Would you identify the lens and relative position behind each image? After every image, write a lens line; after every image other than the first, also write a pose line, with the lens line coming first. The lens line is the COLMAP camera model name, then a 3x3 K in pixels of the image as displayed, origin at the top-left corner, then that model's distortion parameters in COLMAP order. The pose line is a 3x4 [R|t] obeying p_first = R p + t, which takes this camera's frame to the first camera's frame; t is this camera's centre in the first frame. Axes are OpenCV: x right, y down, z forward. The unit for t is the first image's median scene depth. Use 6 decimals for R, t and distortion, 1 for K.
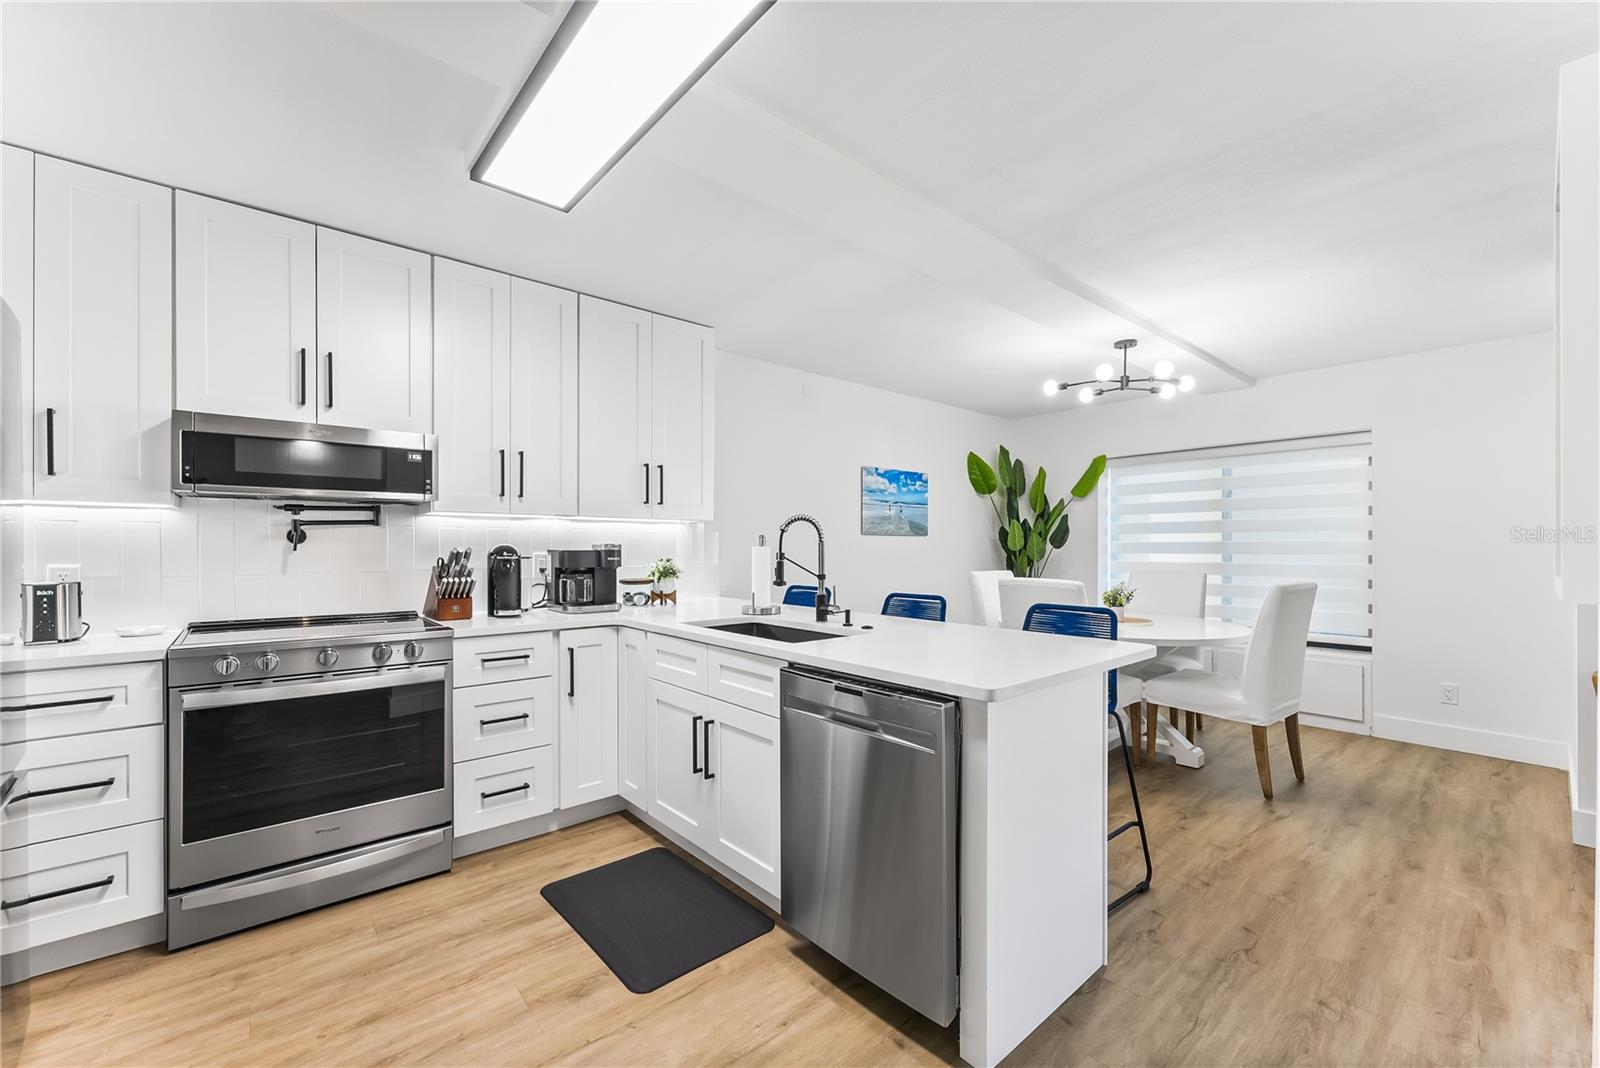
lens RADIAL K [[649.6, 0, 806.7], [0, 649.6, 543.7], [0, 0, 1]] dist [0.002841, 0.000338]
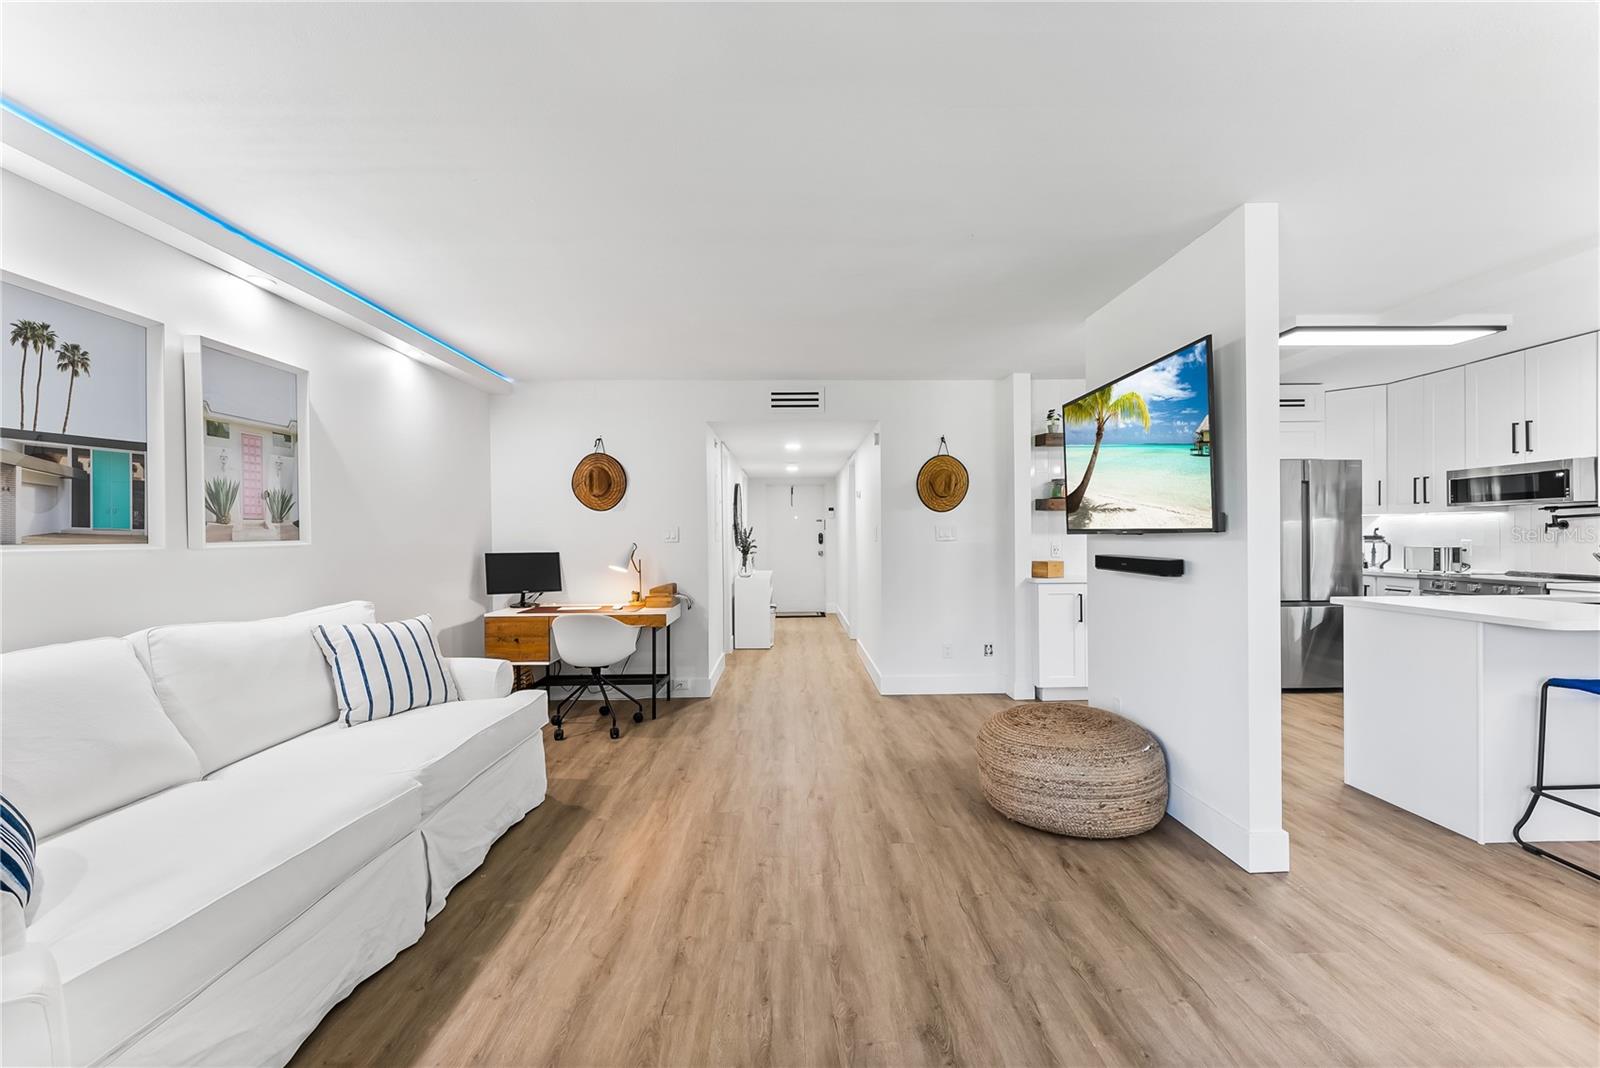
lens RADIAL K [[647.5, 0, 807.5], [0, 647.5, 540.2], [0, 0, 1]] dist [0.001048, 0.000373]
pose [[-0.634286, 0.010977, -0.773021, 1.036131], [0.011978, 0.999919, 0.004370, -0.001389], [0.773006, -0.006487, -0.634366, 0.340247]]
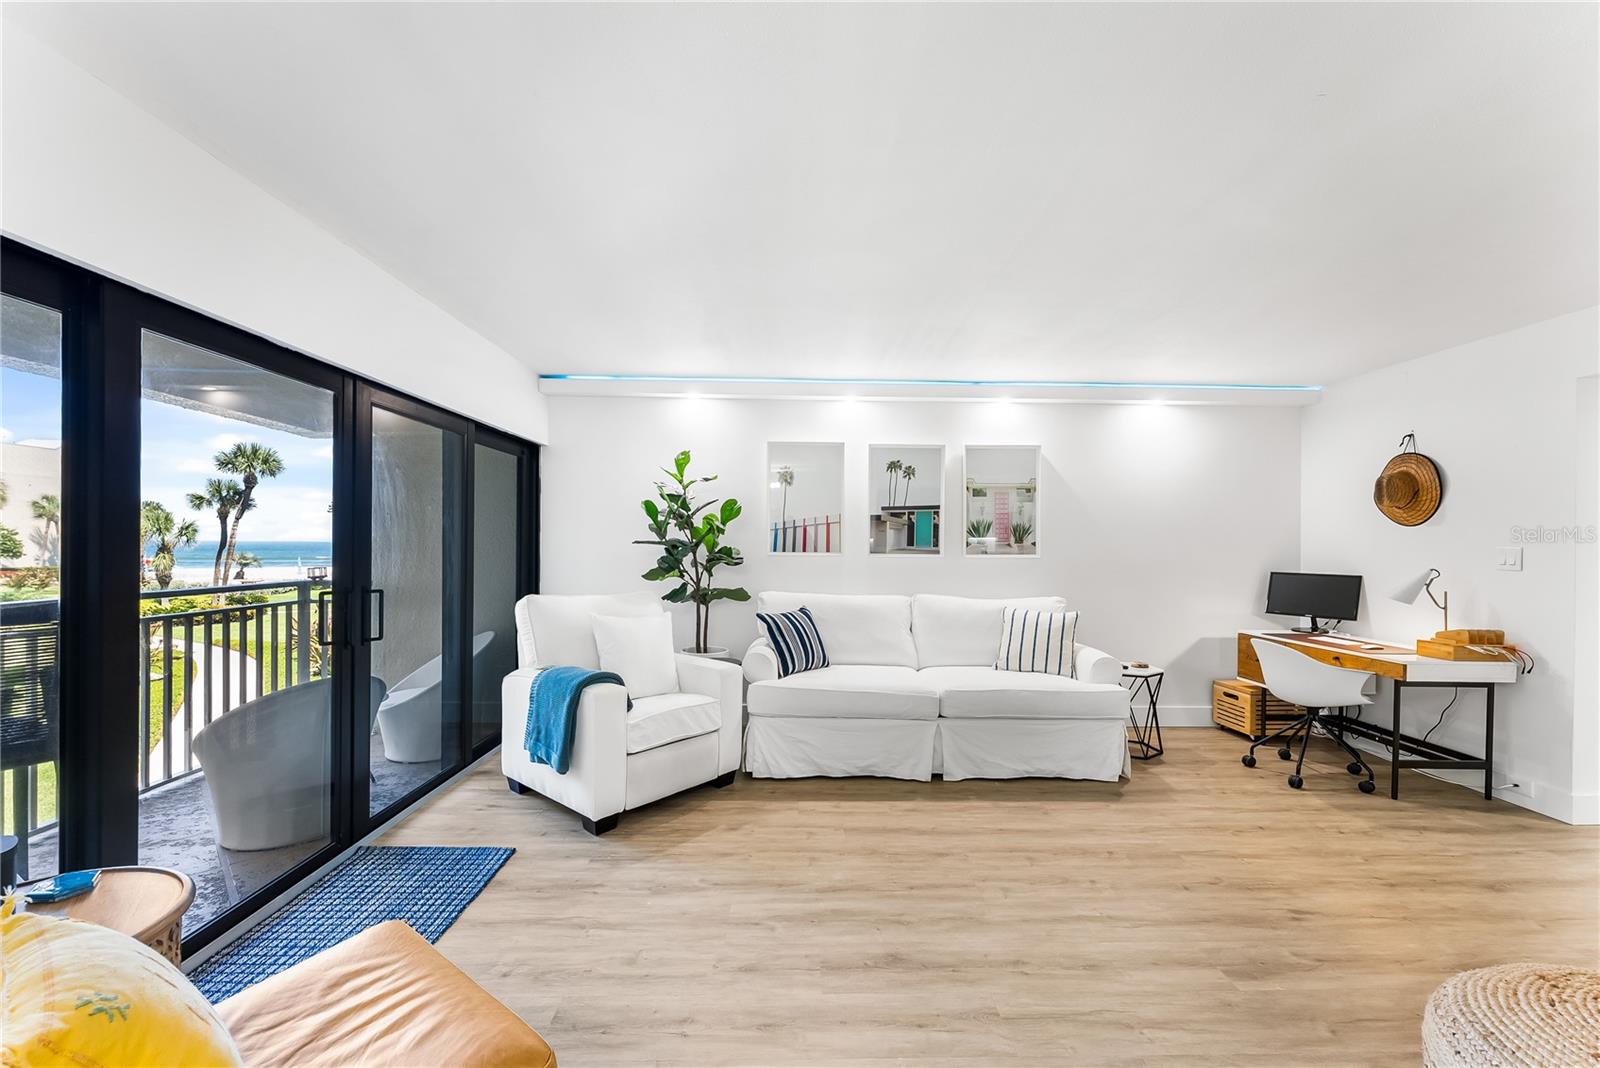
lens RADIAL K [[649.6, 0, 806.7], [0, 649.6, 543.7], [0, 0, 1]] dist [0.002841, 0.000338]
pose [[-0.771325, -0.007557, 0.636397, 0.465506], [-0.014254, 0.999884, -0.005402, -0.010911], [-0.636282, -0.013238, -0.771343, 0.559947]]
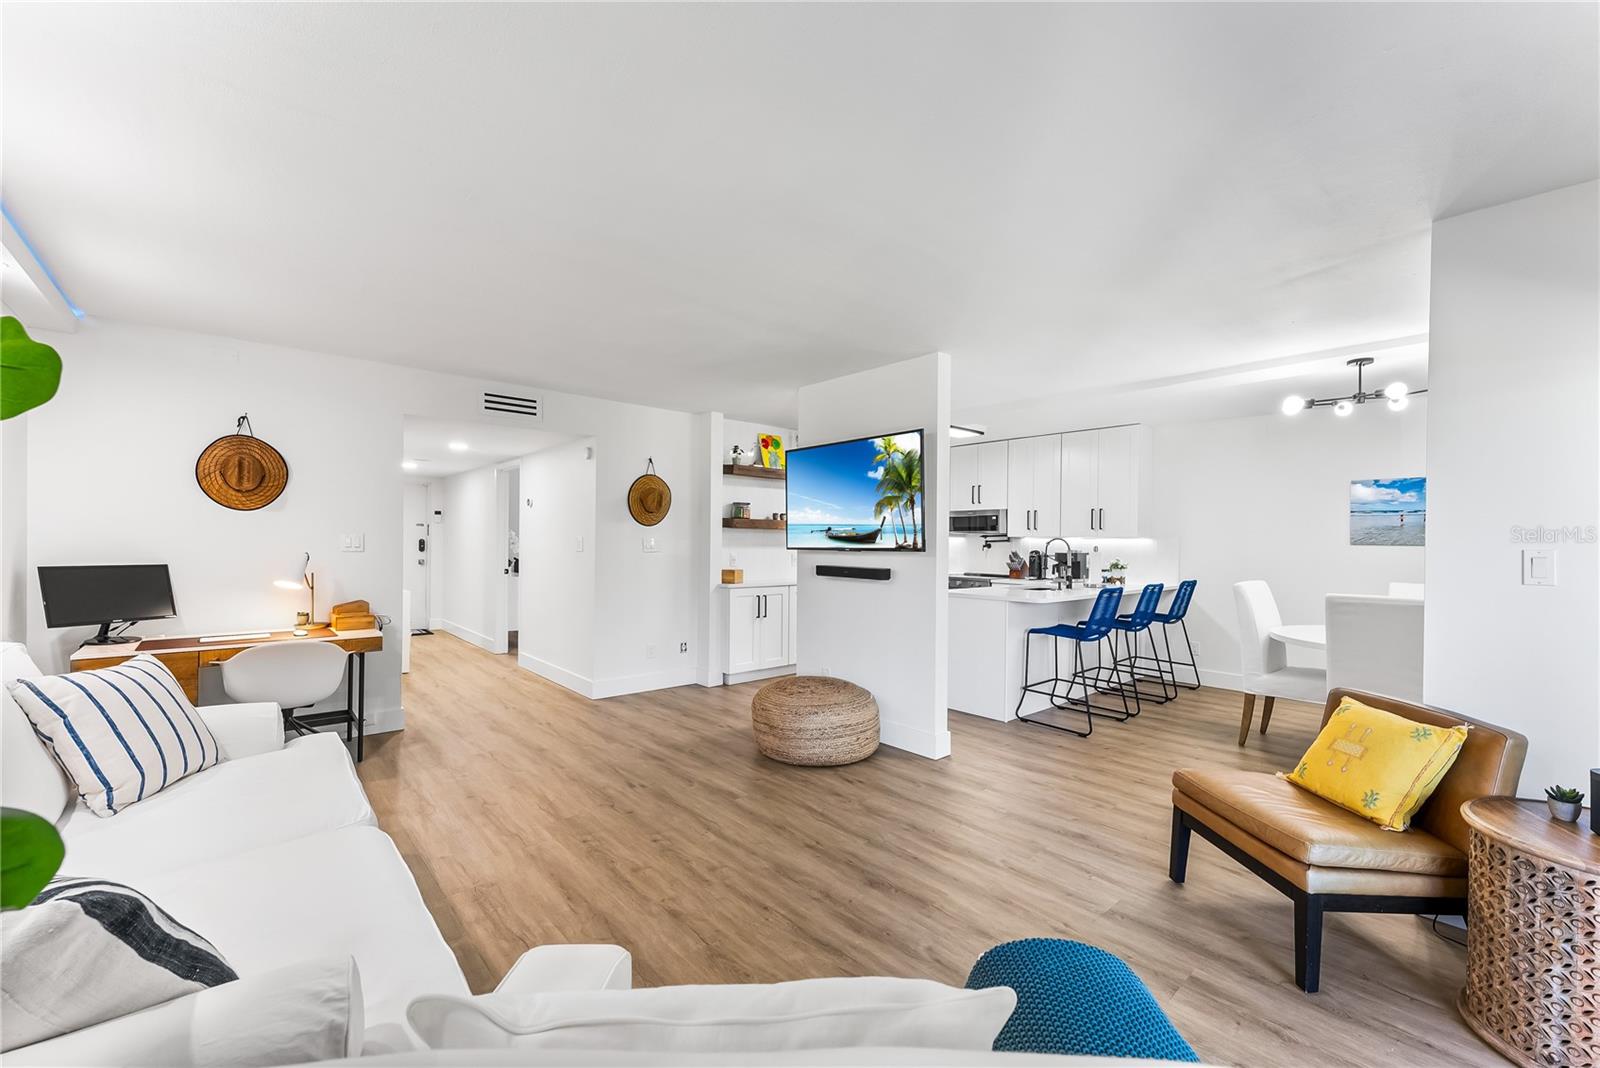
lens RADIAL K [[649.6, 0, 806.7], [0, 649.6, 543.7], [0, 0, 1]] dist [0.002841, 0.000338]
pose [[0.012834, 0.002188, -0.999915, 1.271614], [-0.006197, 0.999979, 0.002108, -0.013319], [0.999898, 0.006170, 0.012847, 0.091866]]
